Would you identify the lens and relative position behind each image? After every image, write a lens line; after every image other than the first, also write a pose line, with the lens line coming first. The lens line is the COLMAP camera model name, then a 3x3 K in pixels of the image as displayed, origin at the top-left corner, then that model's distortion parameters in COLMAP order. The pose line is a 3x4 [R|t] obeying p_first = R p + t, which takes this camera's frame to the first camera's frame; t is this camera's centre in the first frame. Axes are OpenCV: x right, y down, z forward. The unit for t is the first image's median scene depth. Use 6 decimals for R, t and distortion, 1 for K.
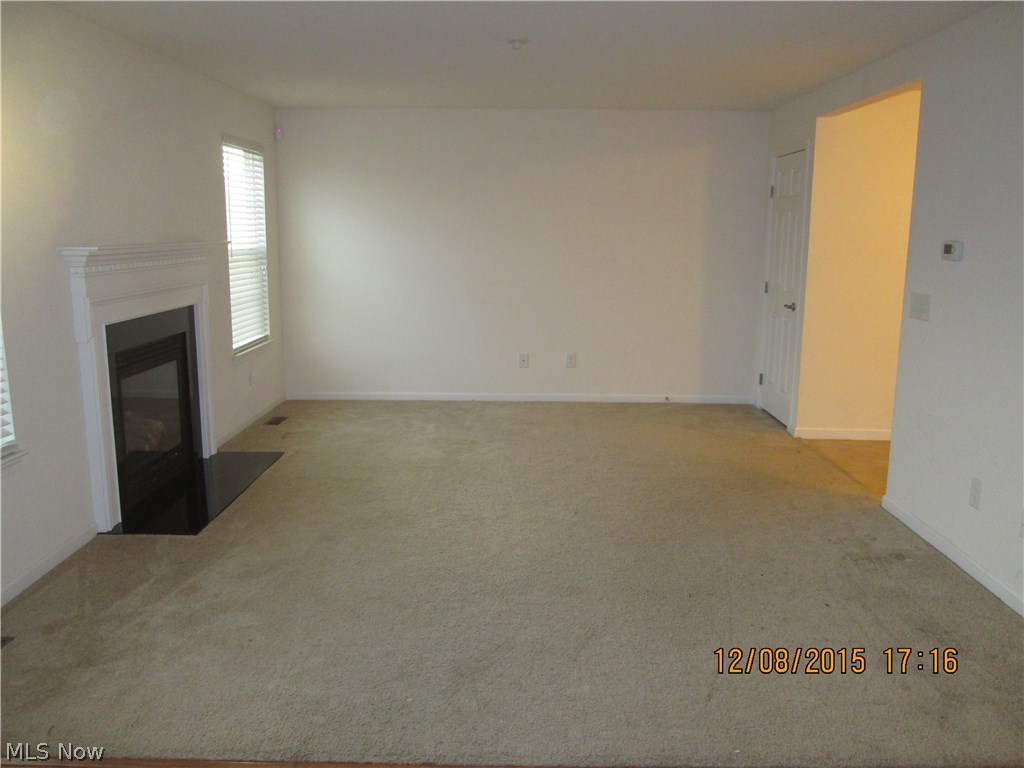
lens RADIAL K [[850.3, 0, 505.1], [0, 850.3, 389.5], [0, 0, 1]] dist [-0.049925, 0.013557]
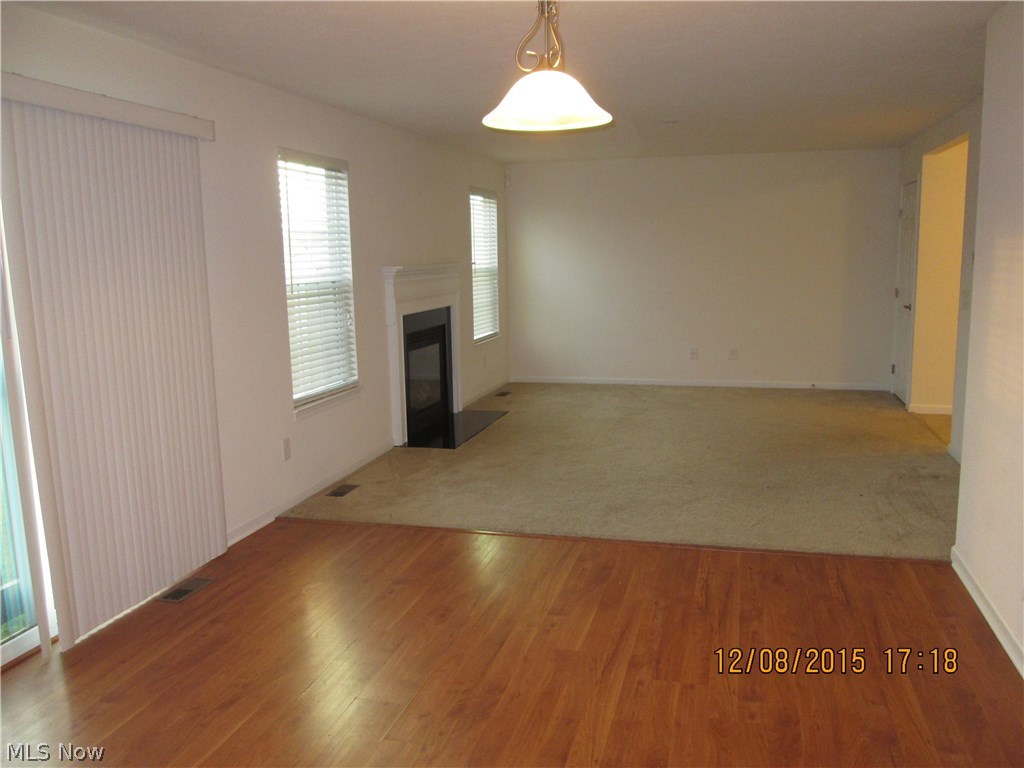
lens RADIAL K [[850.3, 0, 505.1], [0, 850.3, 389.5], [0, 0, 1]] dist [-0.049925, 0.013557]
pose [[0.968478, 0.015429, -0.248620, 0.086101], [-0.021594, 0.999523, -0.022092, 0.071124], [0.248160, 0.026764, 0.968349, -0.378249]]
